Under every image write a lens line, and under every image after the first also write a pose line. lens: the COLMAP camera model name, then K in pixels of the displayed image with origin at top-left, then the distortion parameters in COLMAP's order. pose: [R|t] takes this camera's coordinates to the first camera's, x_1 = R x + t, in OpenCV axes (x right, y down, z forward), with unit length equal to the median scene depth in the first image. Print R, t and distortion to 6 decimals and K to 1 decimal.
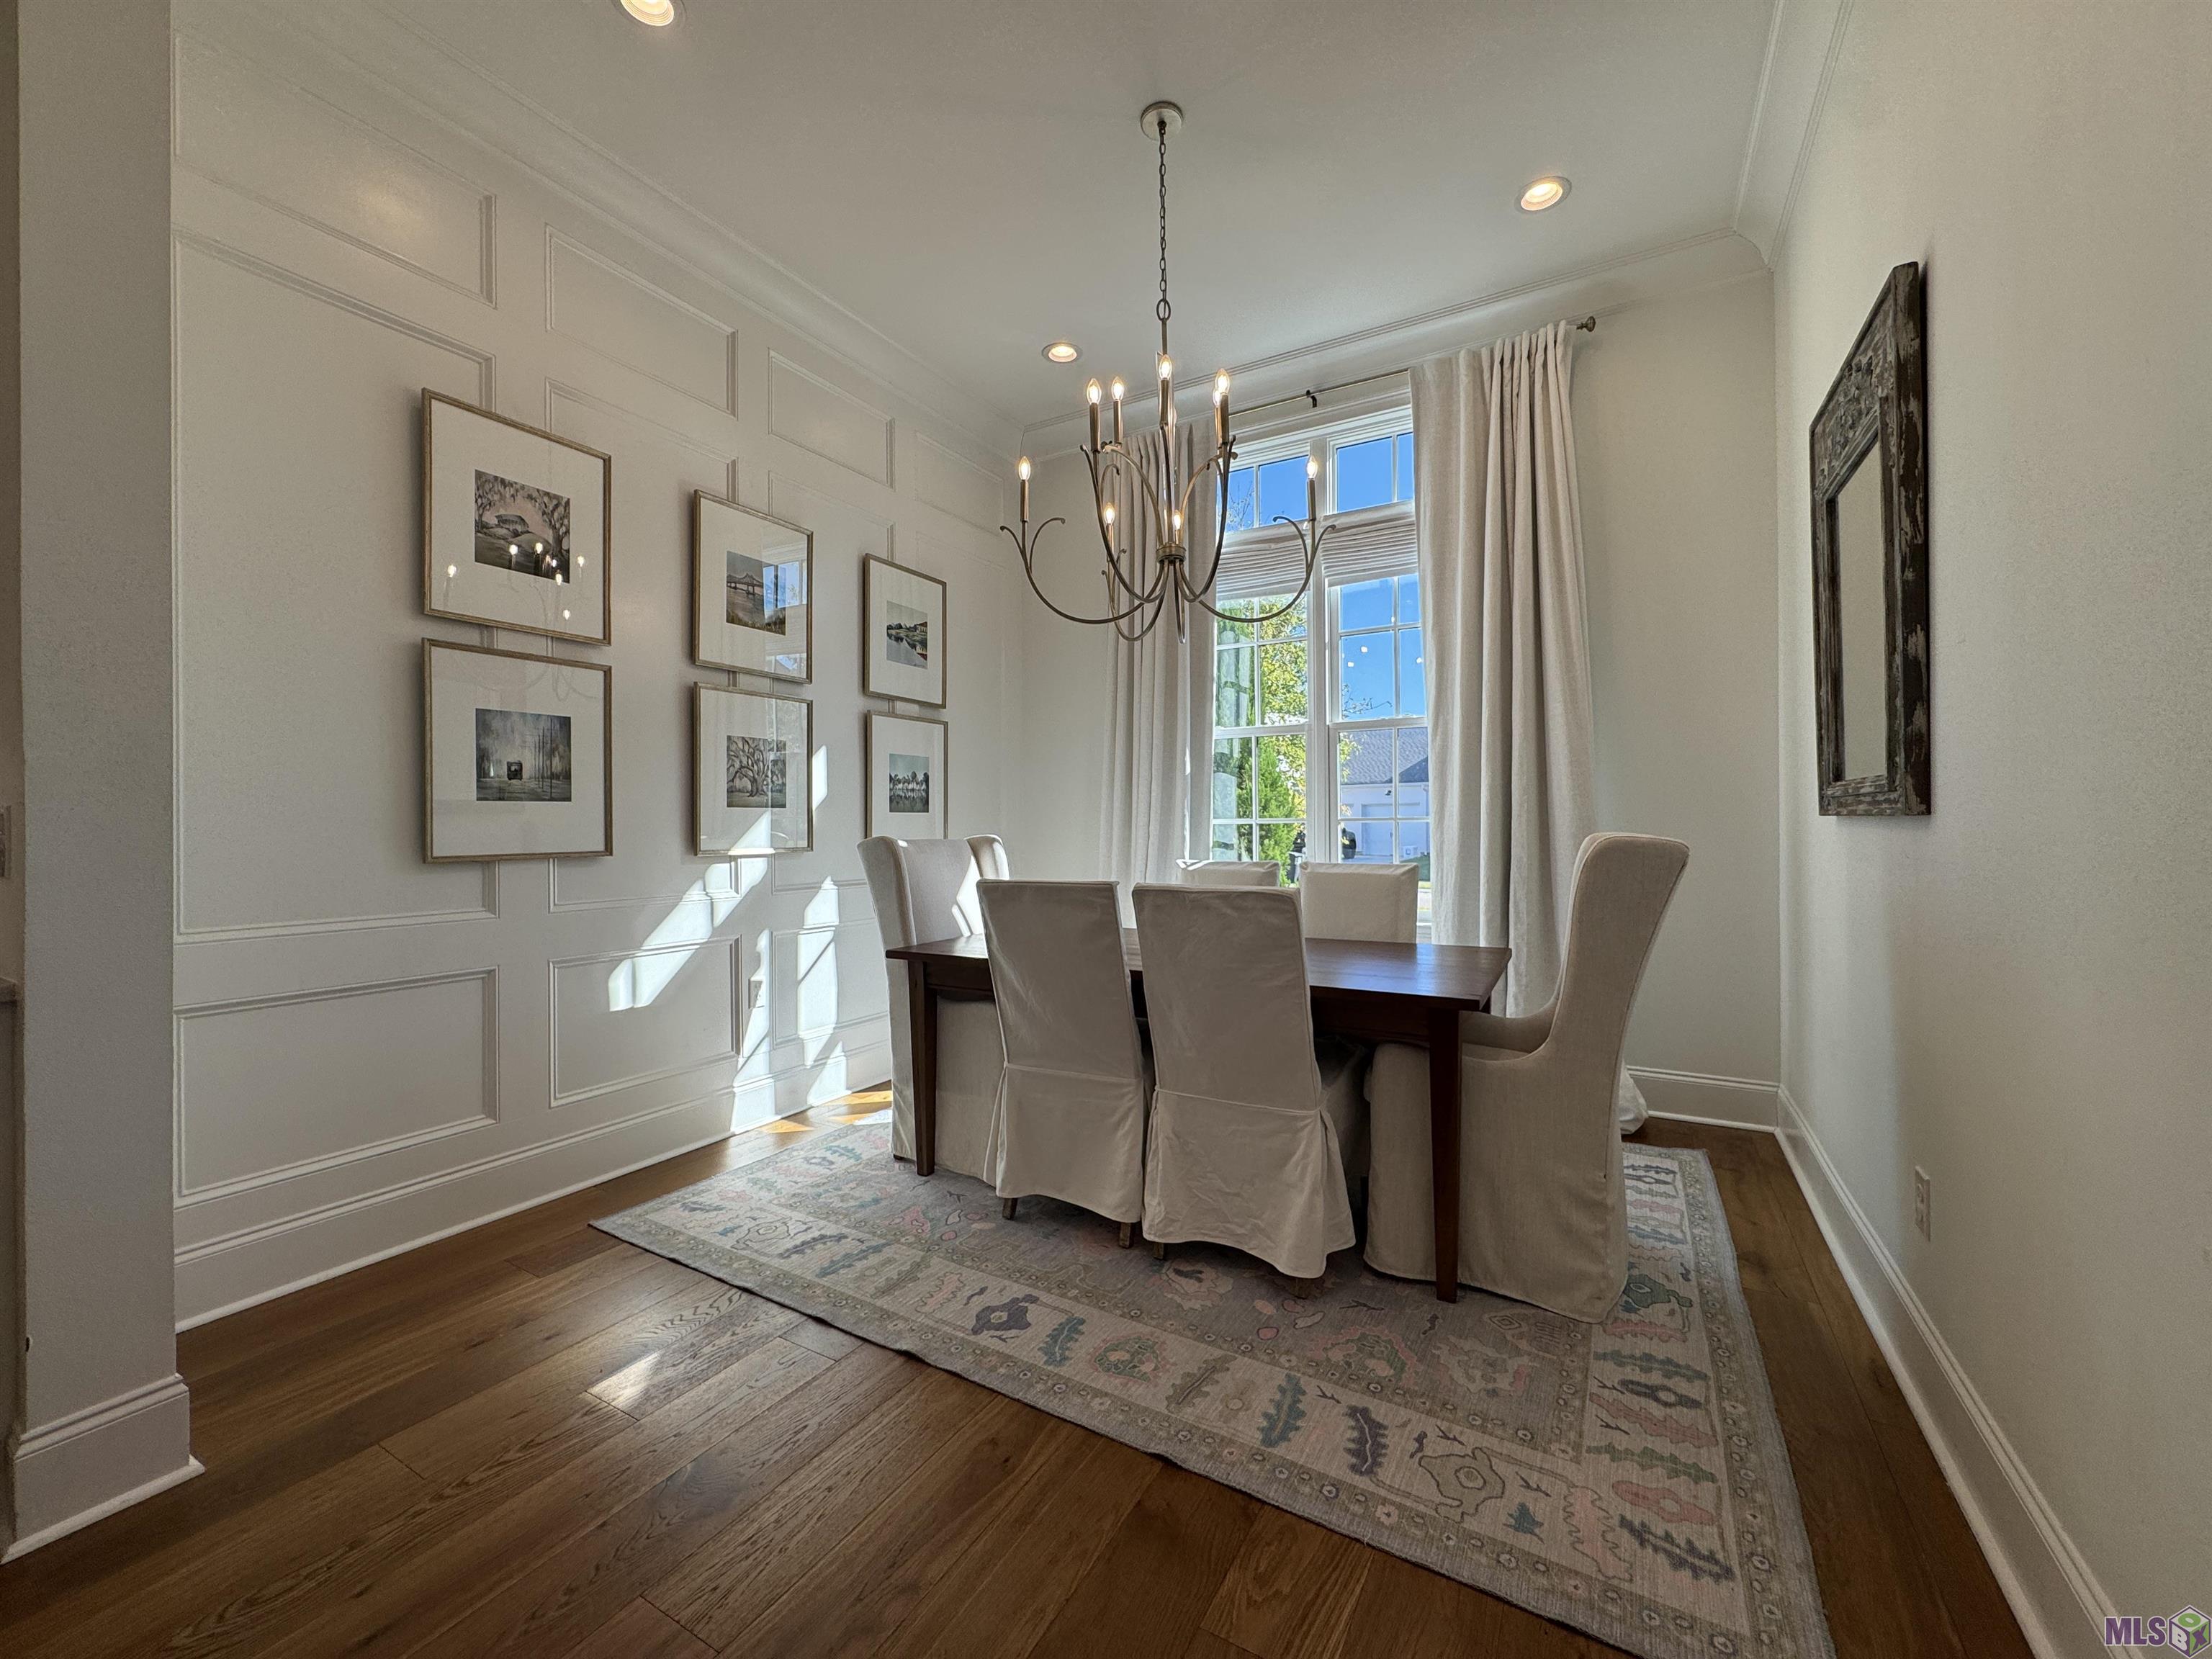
lens RADIAL K [[879.9, 0, 1104.7], [0, 879.9, 819.9], [0, 0, 1]] dist [-0.012343, 0.000414]
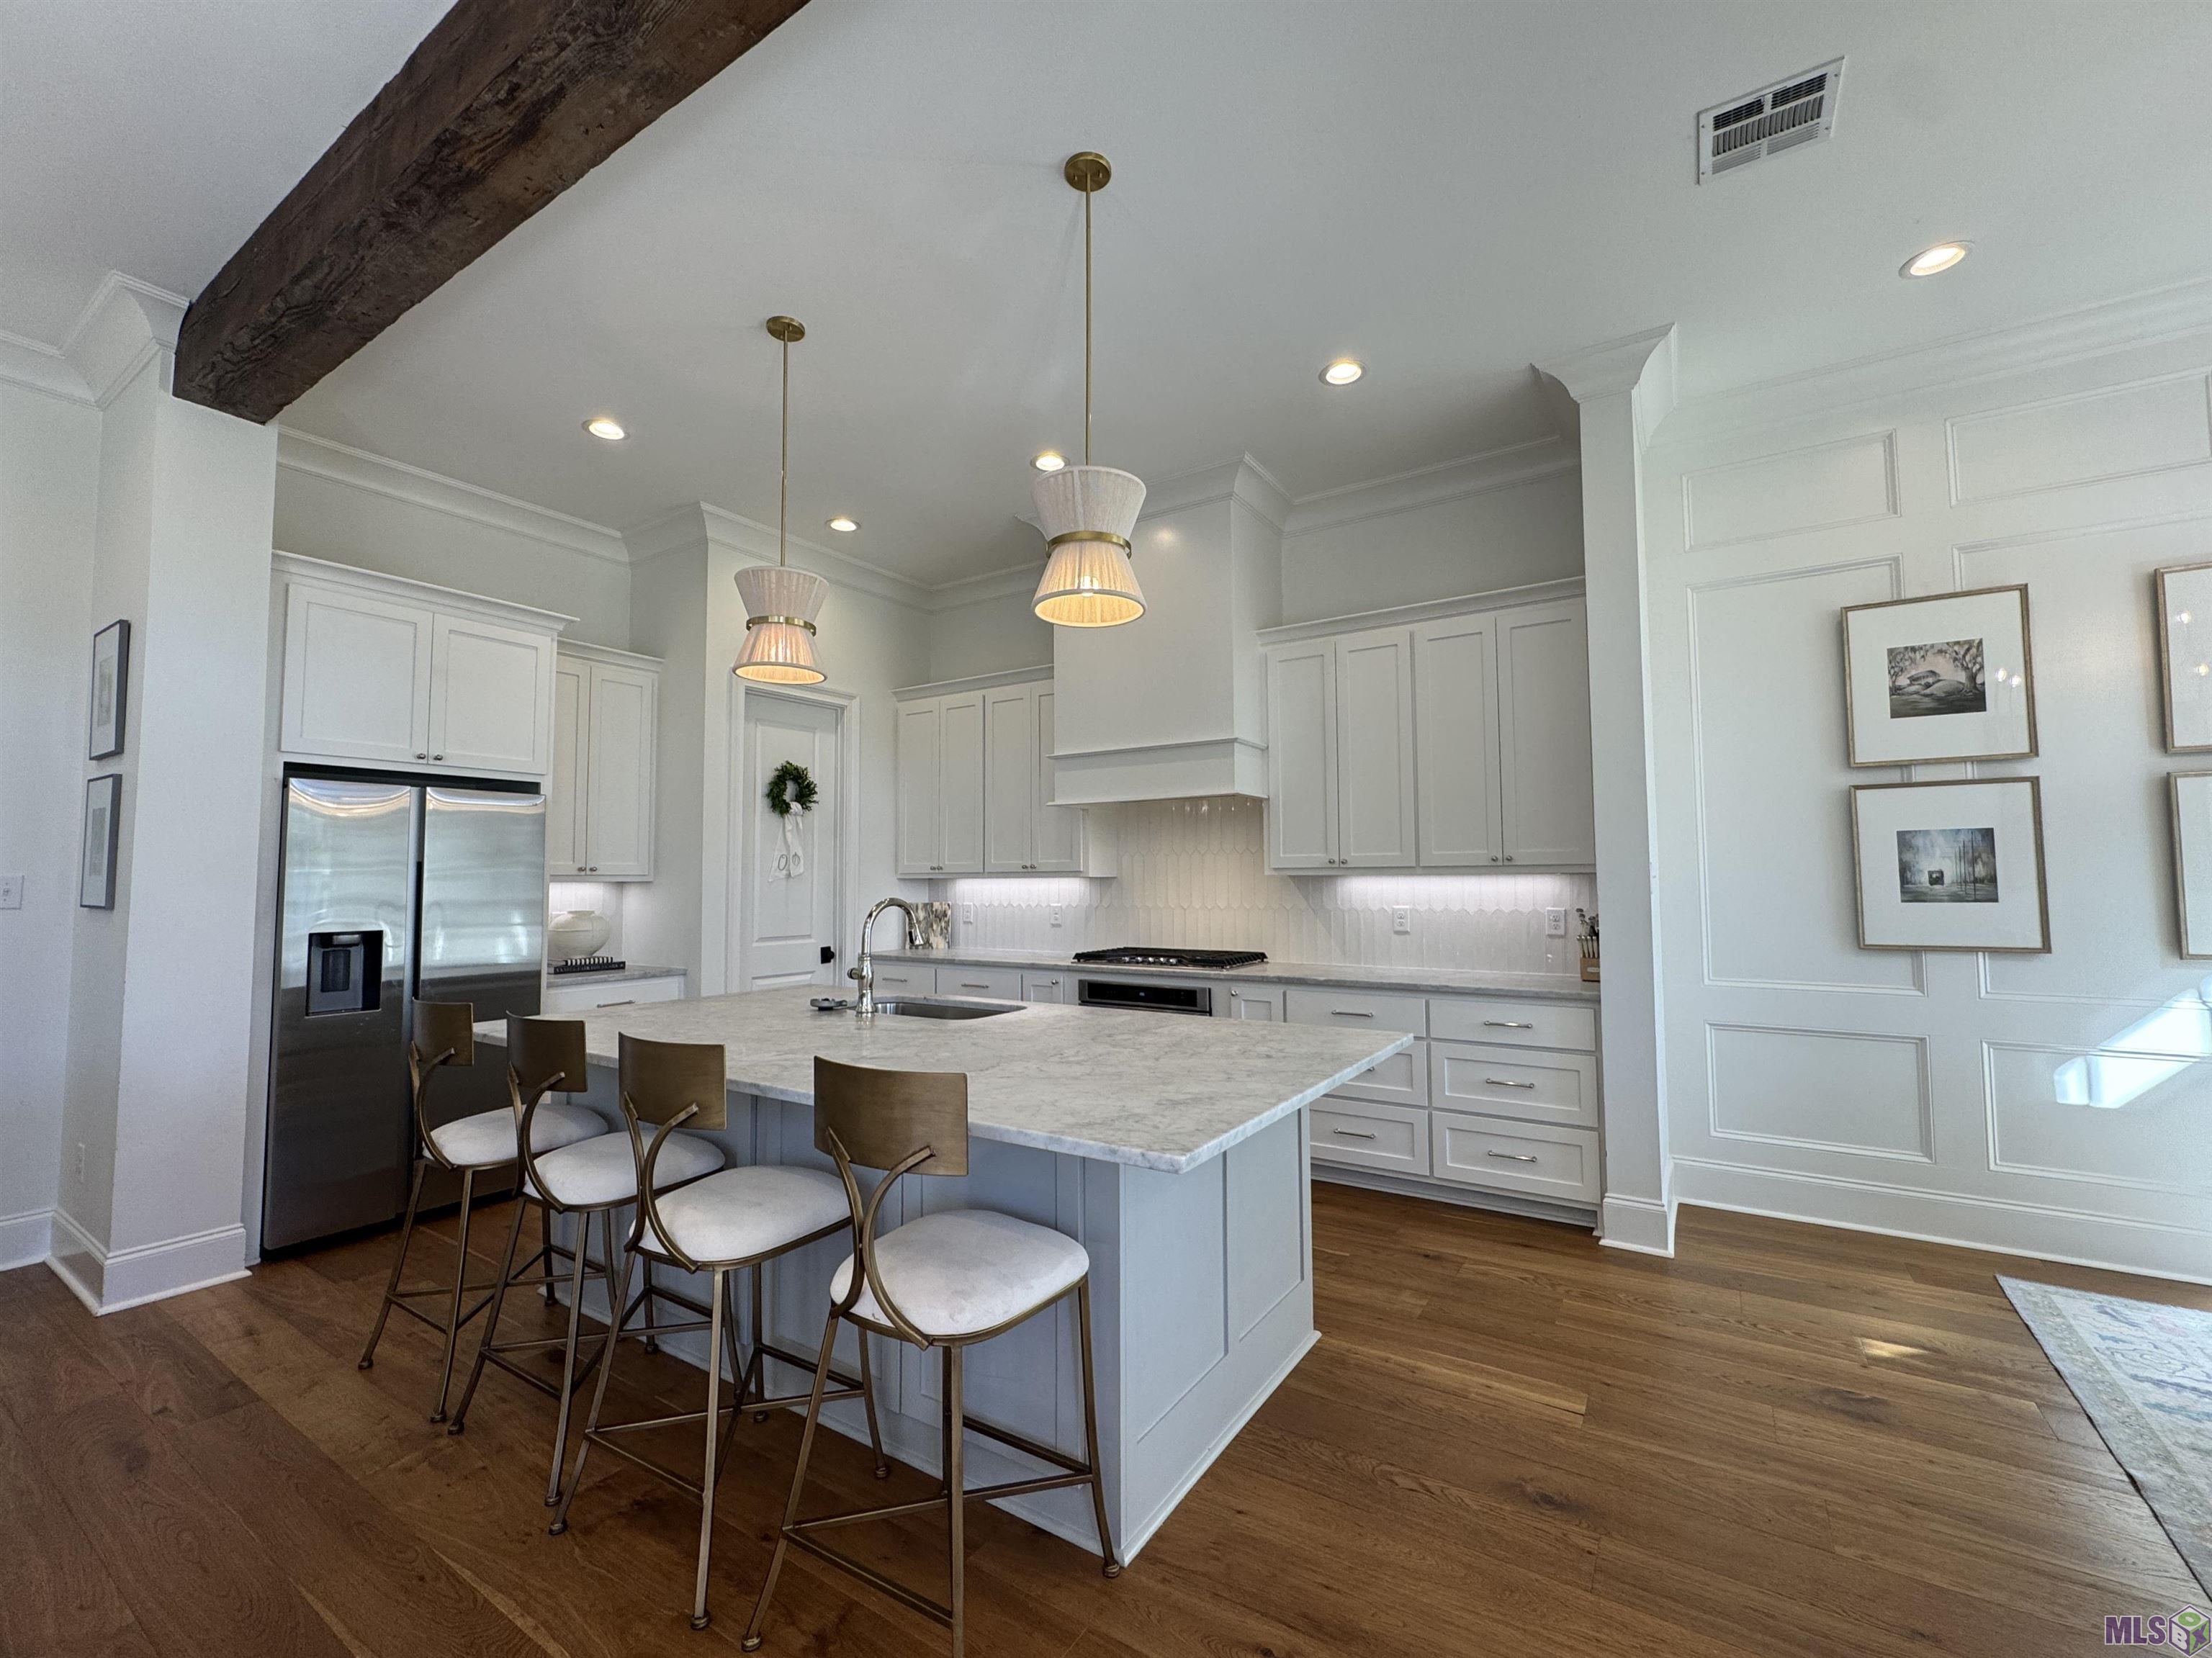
lens RADIAL K [[879.8, 0, 1118.3], [0, 879.8, 836.7], [0, 0, 1]] dist [-0.012343, 0.000414]
pose [[-0.067585, -0.049267, -0.996496, 0.624306], [0.004409, 0.998756, -0.049678, -0.058154], [0.997704, -0.007751, -0.067283, -0.062046]]
